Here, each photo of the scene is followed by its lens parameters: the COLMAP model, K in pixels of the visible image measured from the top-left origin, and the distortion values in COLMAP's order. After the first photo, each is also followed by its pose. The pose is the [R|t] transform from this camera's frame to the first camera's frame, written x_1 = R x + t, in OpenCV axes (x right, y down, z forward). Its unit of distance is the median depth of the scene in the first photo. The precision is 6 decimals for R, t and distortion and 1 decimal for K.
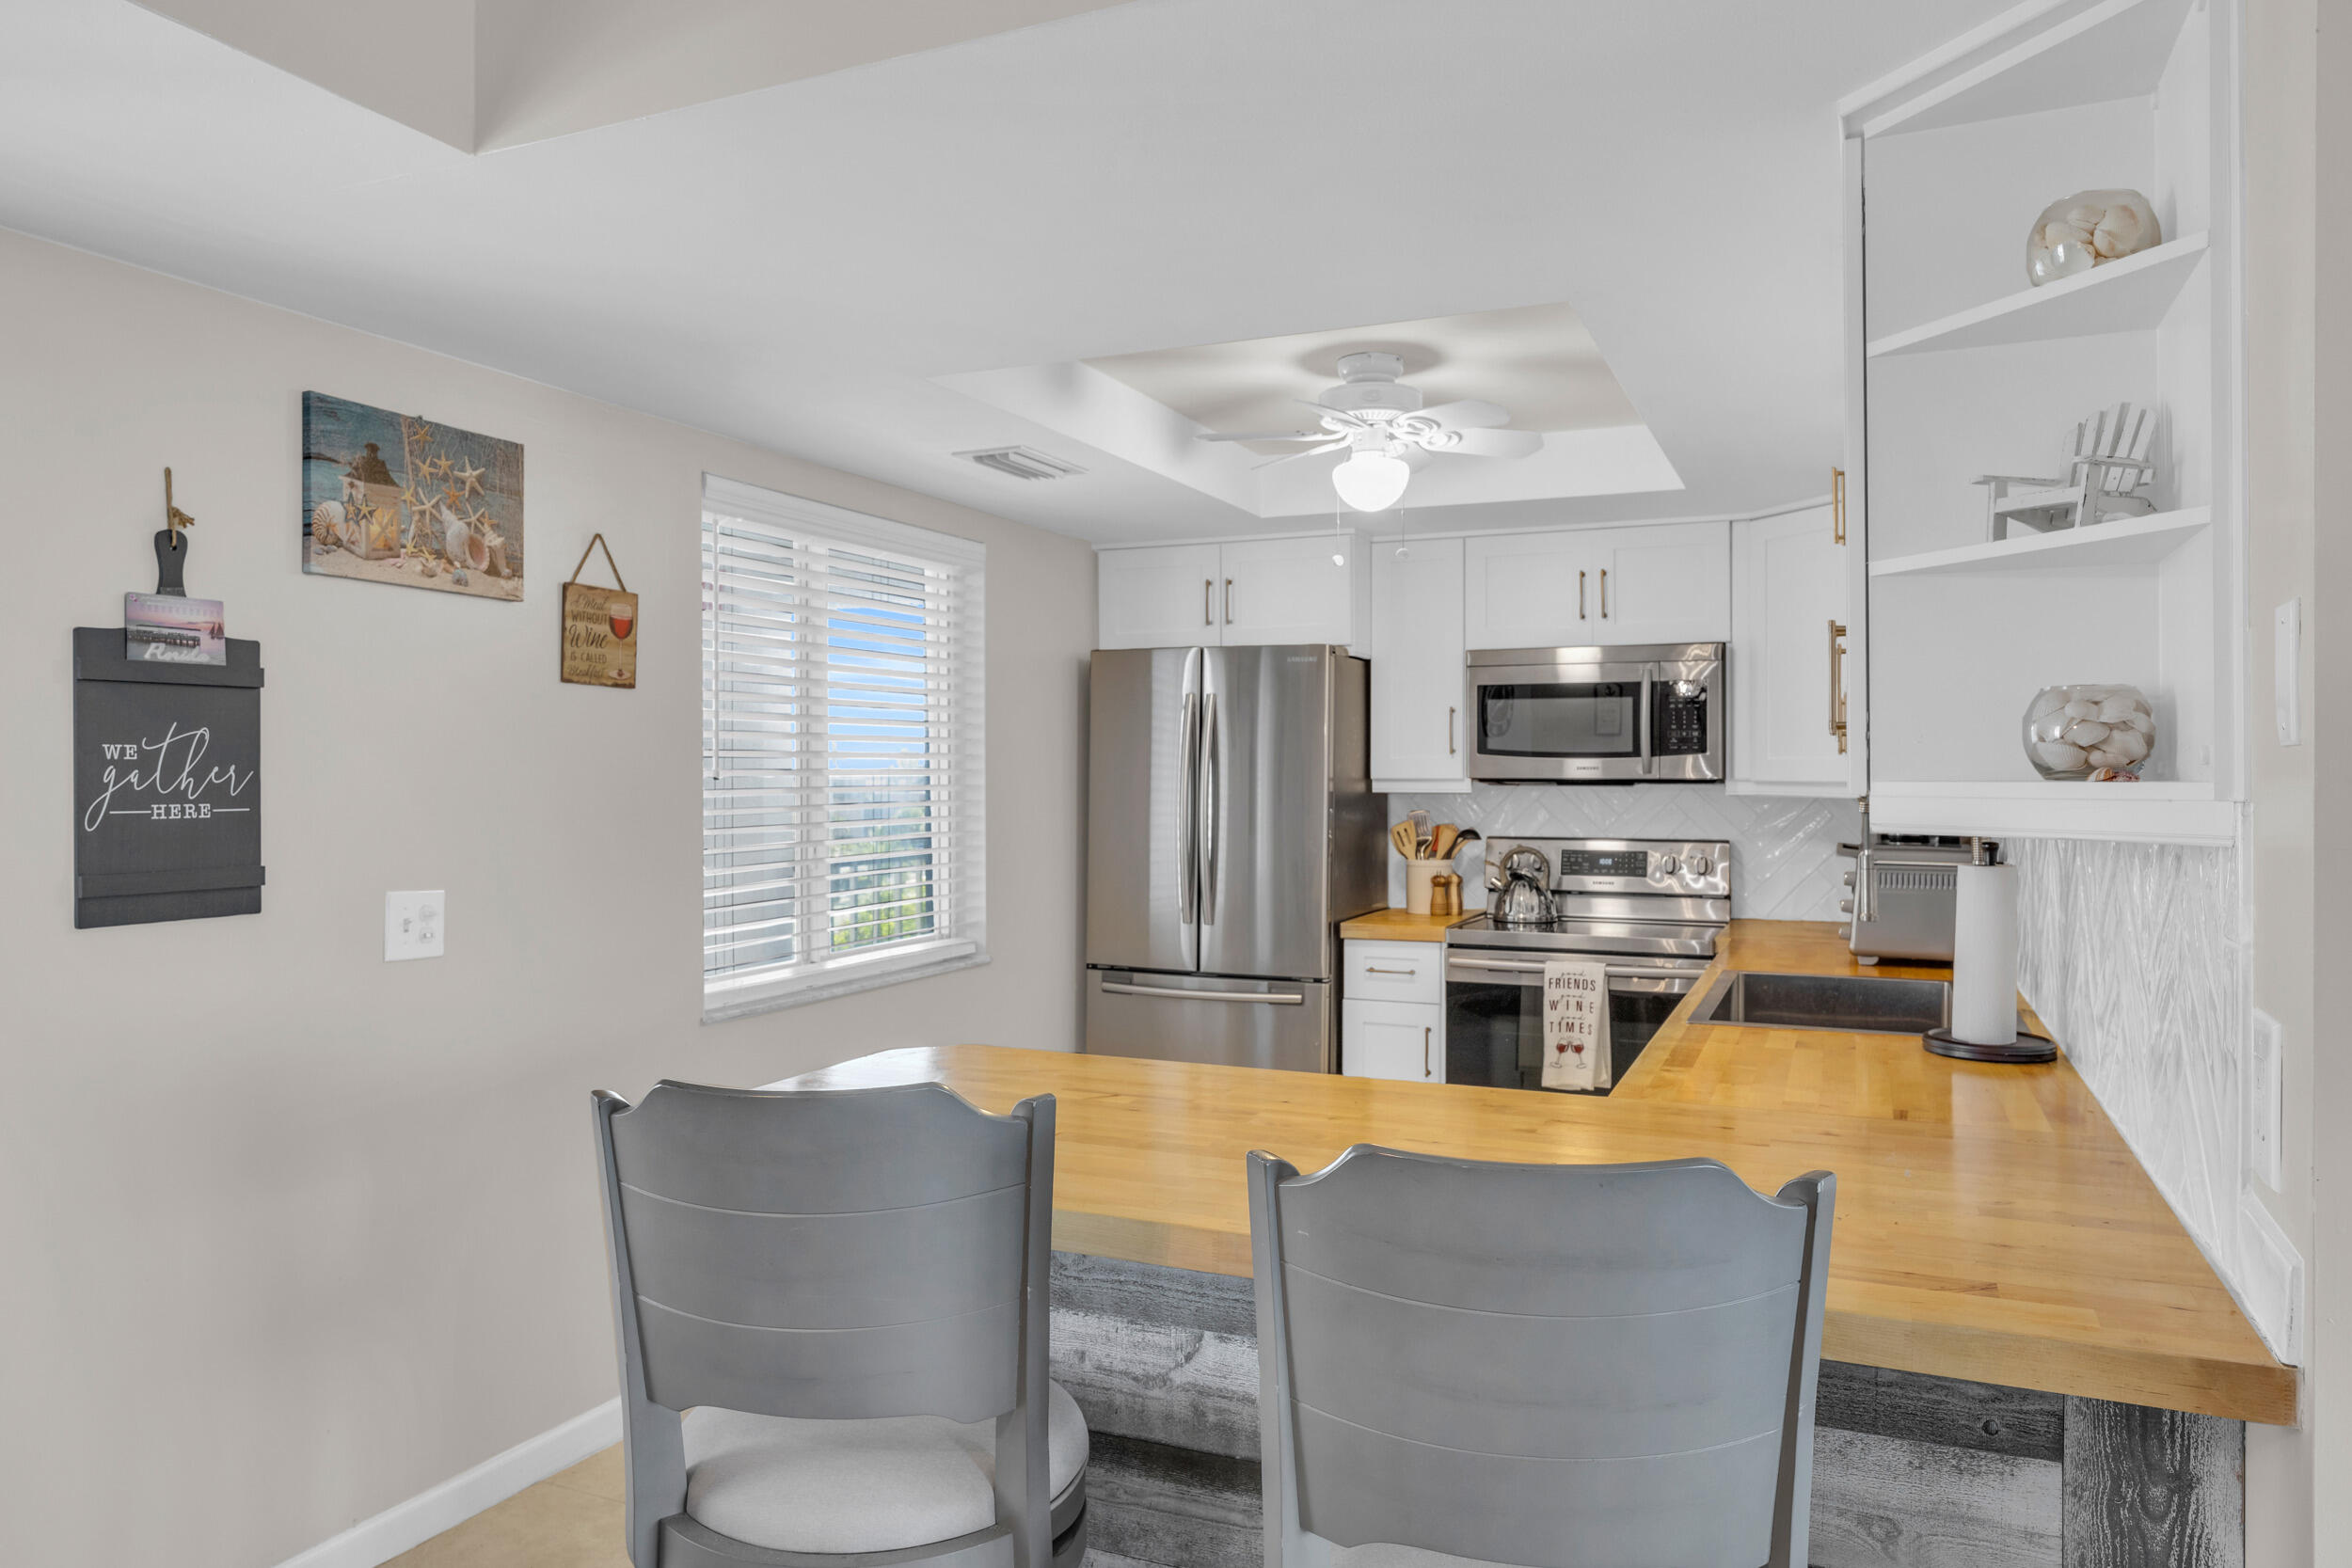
lens RADIAL K [[1539.4, 0, 1176.0], [0, 1539.4, 784.0], [0, 0, 1]] dist [0.000922, 0.001379]
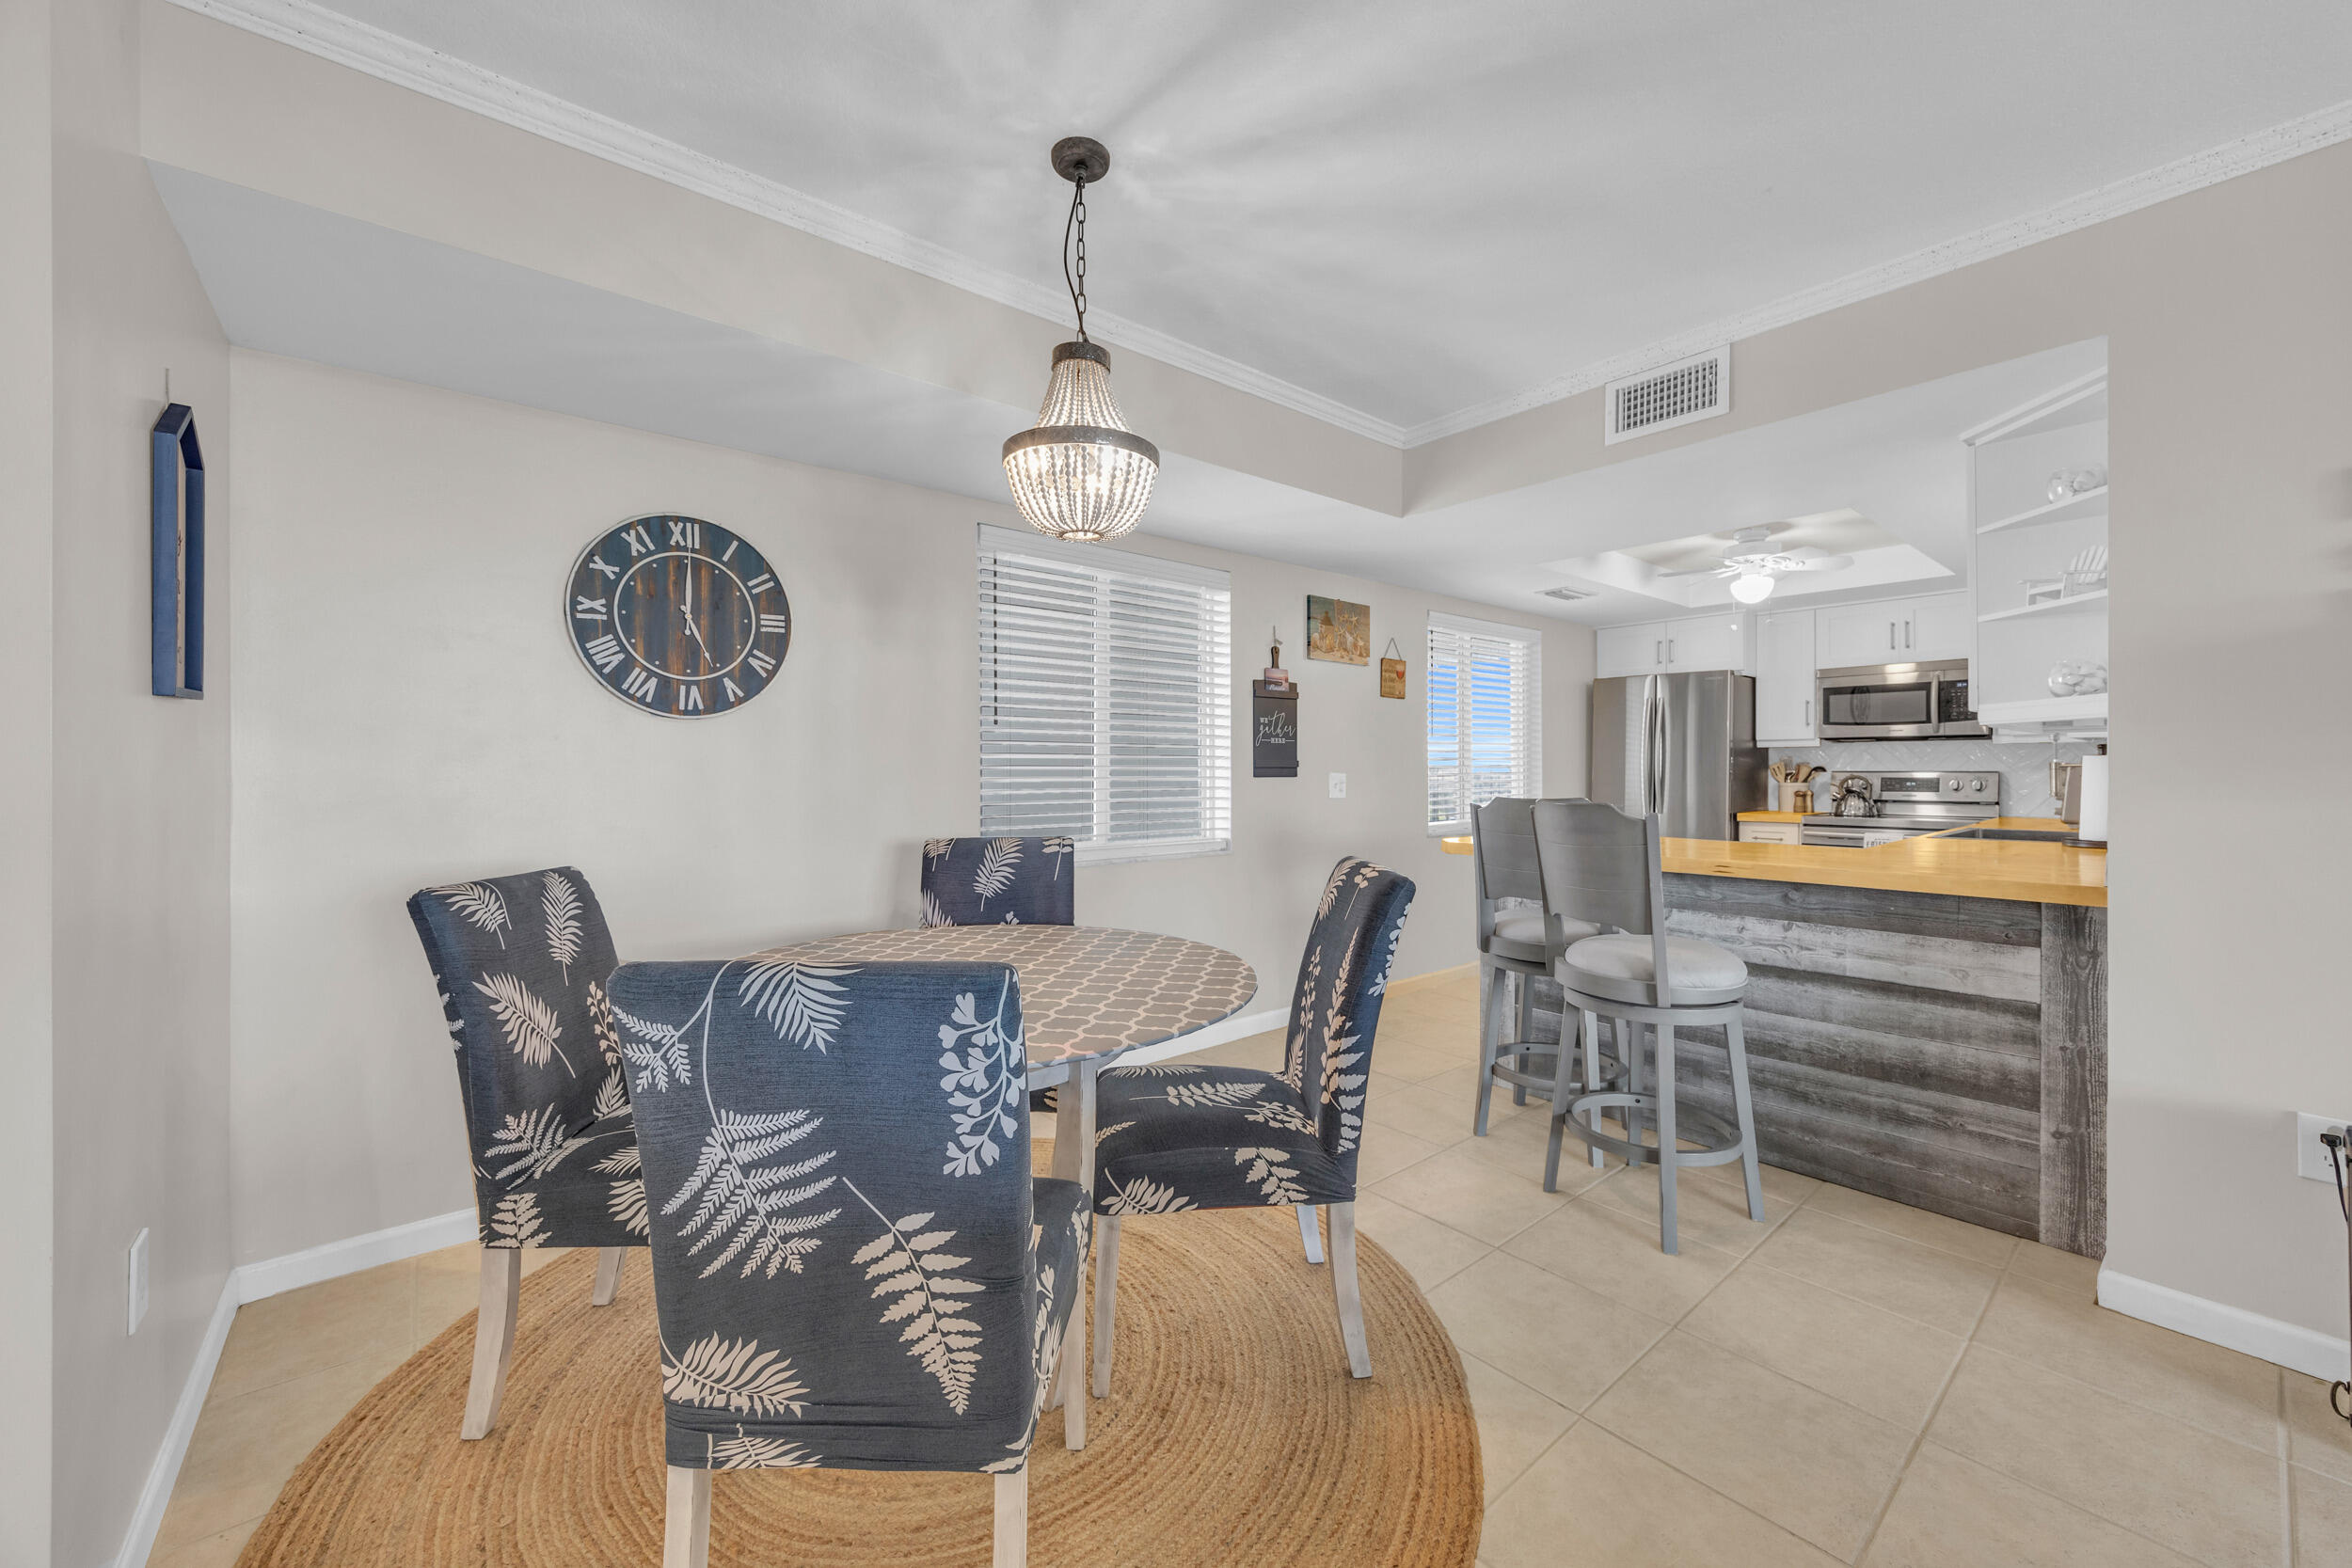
lens RADIAL K [[897.6, 0, 1179.3], [0, 897.6, 771.2], [0, 0, 1]] dist [-0.001121, -0.000020]
pose [[0.897576, -0.000612, -0.440859, -0.041775], [-0.000891, 0.999994, -0.003202, 0.067848], [0.440858, 0.003266, 0.897571, -0.528177]]
